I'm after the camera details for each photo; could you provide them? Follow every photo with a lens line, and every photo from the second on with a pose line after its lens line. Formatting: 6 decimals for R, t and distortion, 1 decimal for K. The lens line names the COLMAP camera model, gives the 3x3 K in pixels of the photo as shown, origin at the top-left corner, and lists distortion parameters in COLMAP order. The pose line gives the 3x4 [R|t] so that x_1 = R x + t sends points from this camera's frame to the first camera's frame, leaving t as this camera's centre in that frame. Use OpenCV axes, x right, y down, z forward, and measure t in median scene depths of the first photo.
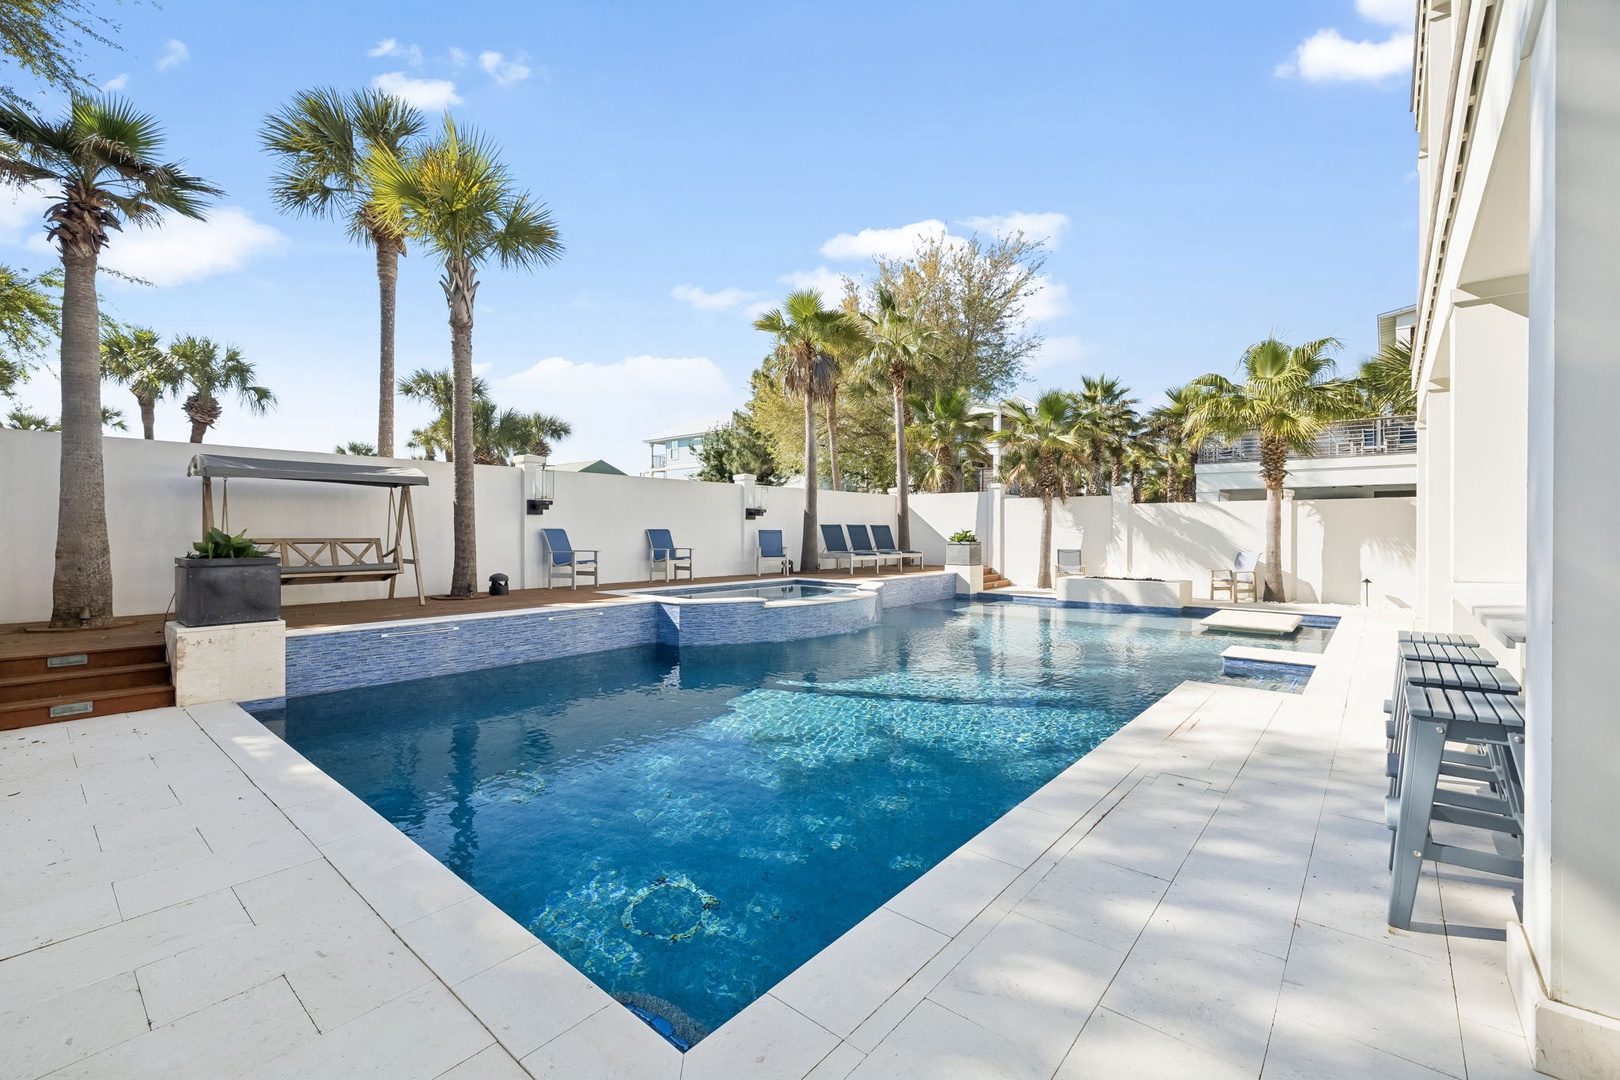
lens RADIAL K [[678.7, 0, 817.1], [0, 678.7, 532.8], [0, 0, 1]] dist [-0.000920, 0.000295]
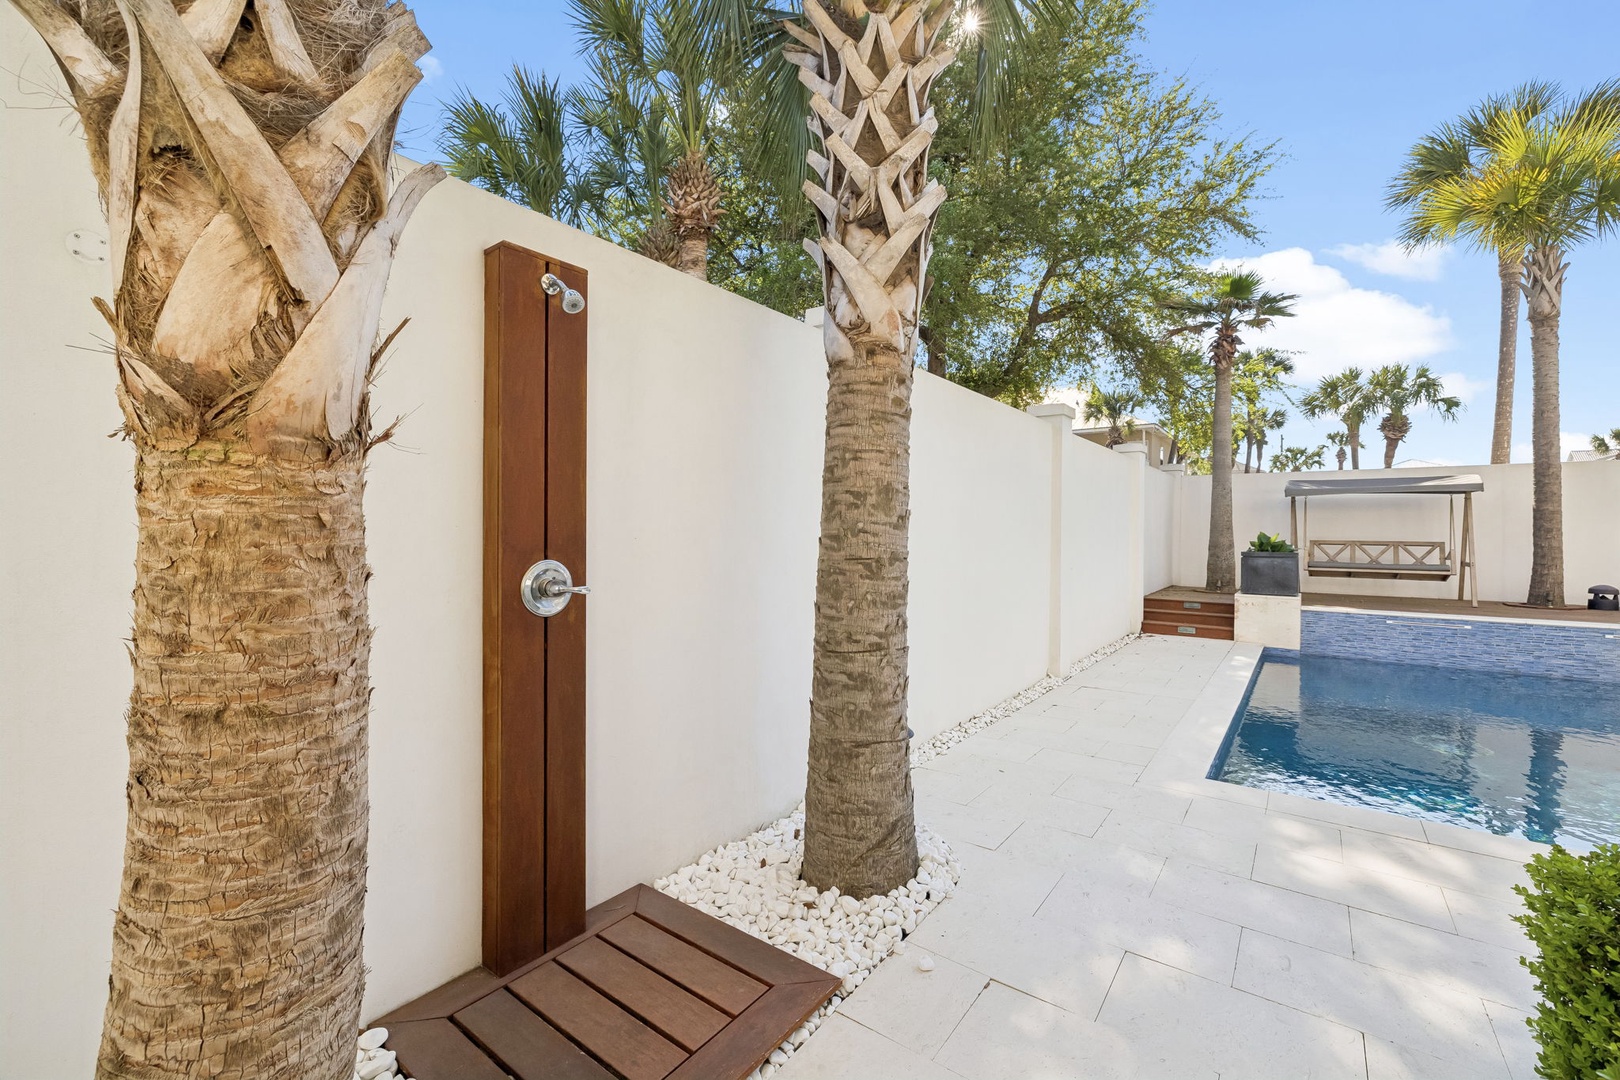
lens RADIAL K [[678.7, 0, 817.1], [0, 678.7, 532.8], [0, 0, 1]] dist [-0.000920, 0.000295]
pose [[0.064135, 0.001682, -0.997940, 0.380708], [-0.007861, 0.999968, 0.001180, -0.000059], [0.997910, 0.007769, 0.064146, -0.070492]]
